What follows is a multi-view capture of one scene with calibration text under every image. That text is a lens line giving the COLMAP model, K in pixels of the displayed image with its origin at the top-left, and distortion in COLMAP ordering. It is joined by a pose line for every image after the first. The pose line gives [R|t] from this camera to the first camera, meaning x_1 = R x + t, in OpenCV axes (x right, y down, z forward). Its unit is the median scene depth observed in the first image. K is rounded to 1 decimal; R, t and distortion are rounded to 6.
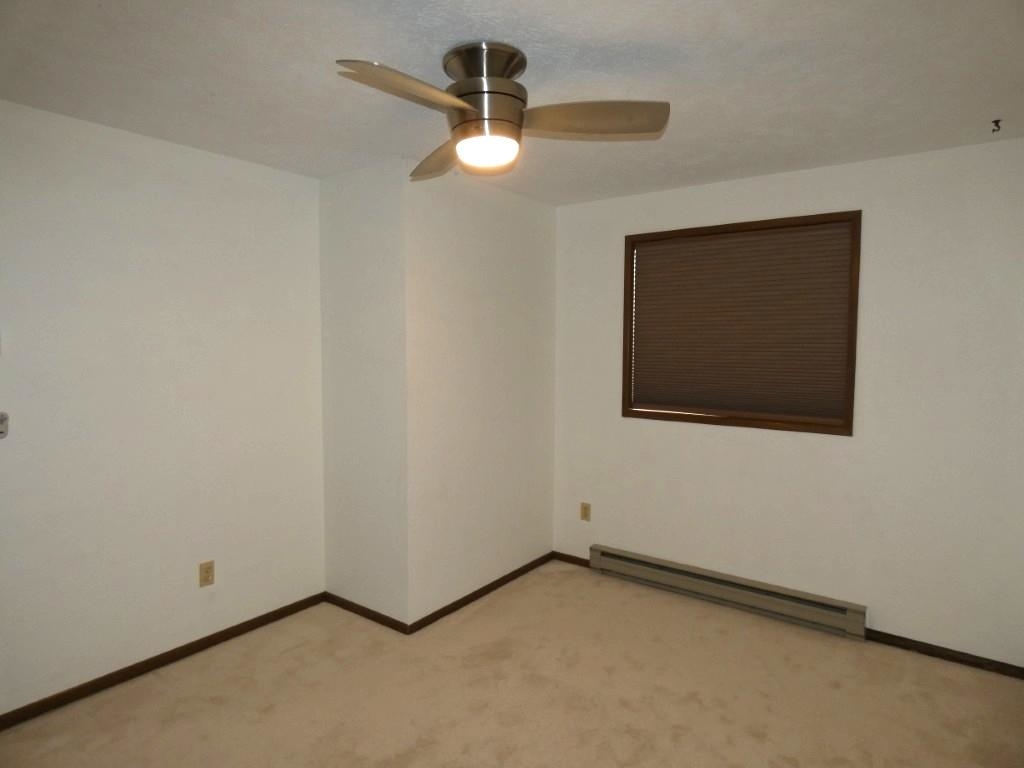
lens RADIAL K [[613.0, 0, 510.5], [0, 613.0, 380.4], [0, 0, 1]] dist [0.002597, 0.002042]
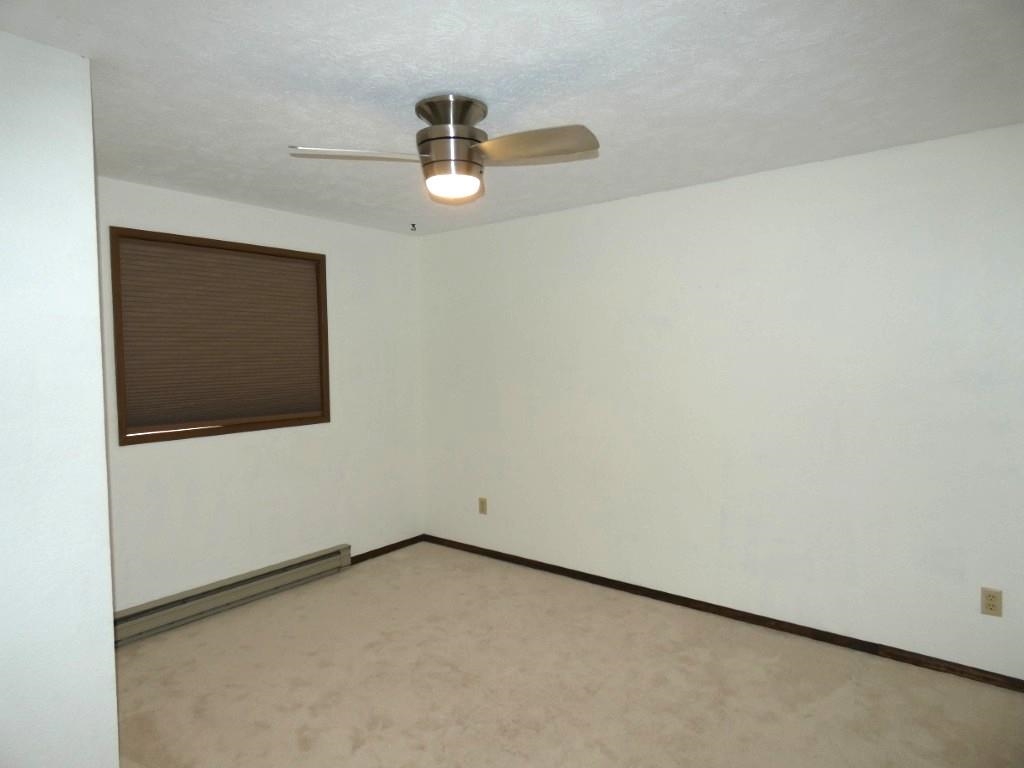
lens RADIAL K [[613.0, 0, 510.5], [0, 613.0, 380.4], [0, 0, 1]] dist [0.002597, 0.002042]
pose [[0.033944, -0.051637, 0.998089, -0.777603], [0.074275, 0.996033, 0.049004, -0.037413], [-0.996660, 0.072469, 0.037645, 0.559572]]
